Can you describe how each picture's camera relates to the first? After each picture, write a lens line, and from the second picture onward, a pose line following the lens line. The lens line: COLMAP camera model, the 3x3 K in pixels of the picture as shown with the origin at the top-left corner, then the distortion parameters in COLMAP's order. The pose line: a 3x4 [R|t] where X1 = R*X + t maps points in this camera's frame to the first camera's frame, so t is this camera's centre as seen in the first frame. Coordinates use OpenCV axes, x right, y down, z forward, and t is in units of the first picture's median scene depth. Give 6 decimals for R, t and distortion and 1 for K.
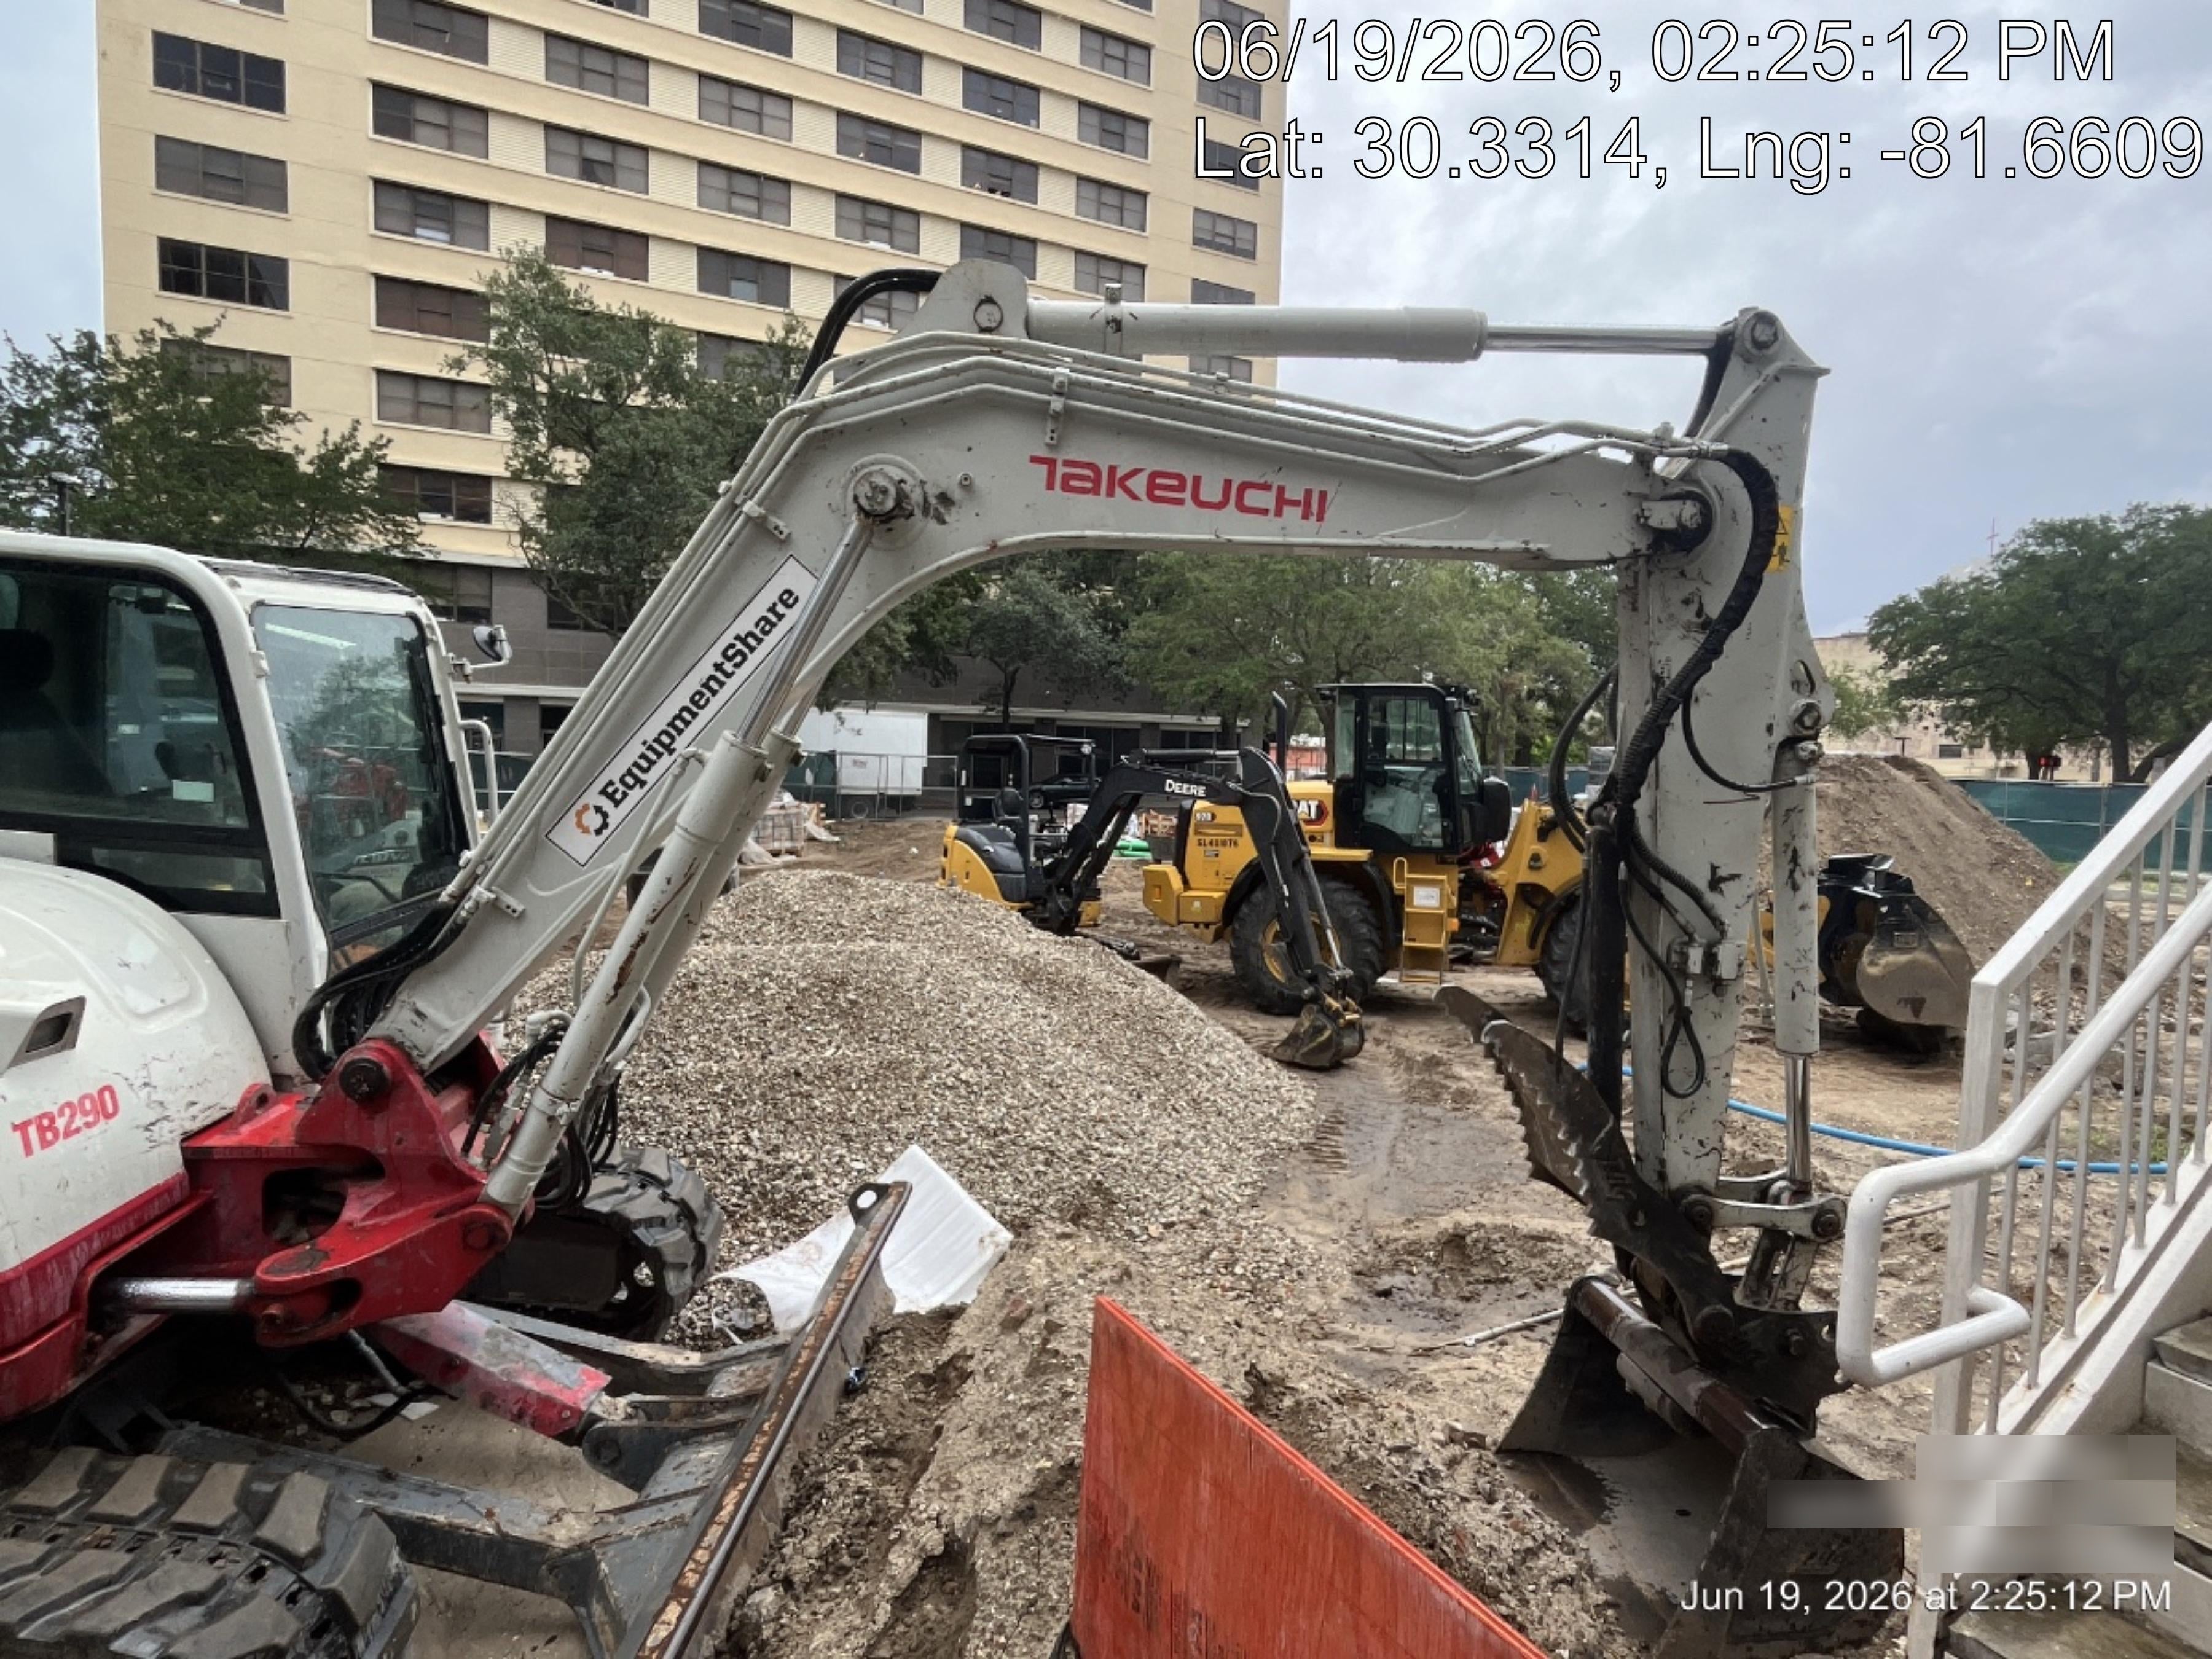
lens RADIAL K [[1138.1, 0, 1068.3], [0, 1138.1, 786.4], [0, 0, 1]] dist [-0.008159, 0.001088]
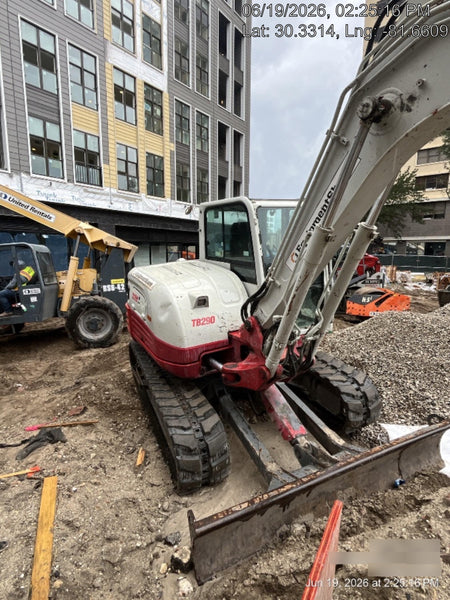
lens RADIAL K [[308.7, 0, 229.8], [0, 308.7, 290.7], [0, 0, 1]] dist [-0.008159, 0.001088]
pose [[0.470712, 0.082215, -0.878448, 0.231849], [-0.015024, 0.996251, 0.085191, 0.046288], [0.882159, -0.026903, 0.470182, 0.407285]]
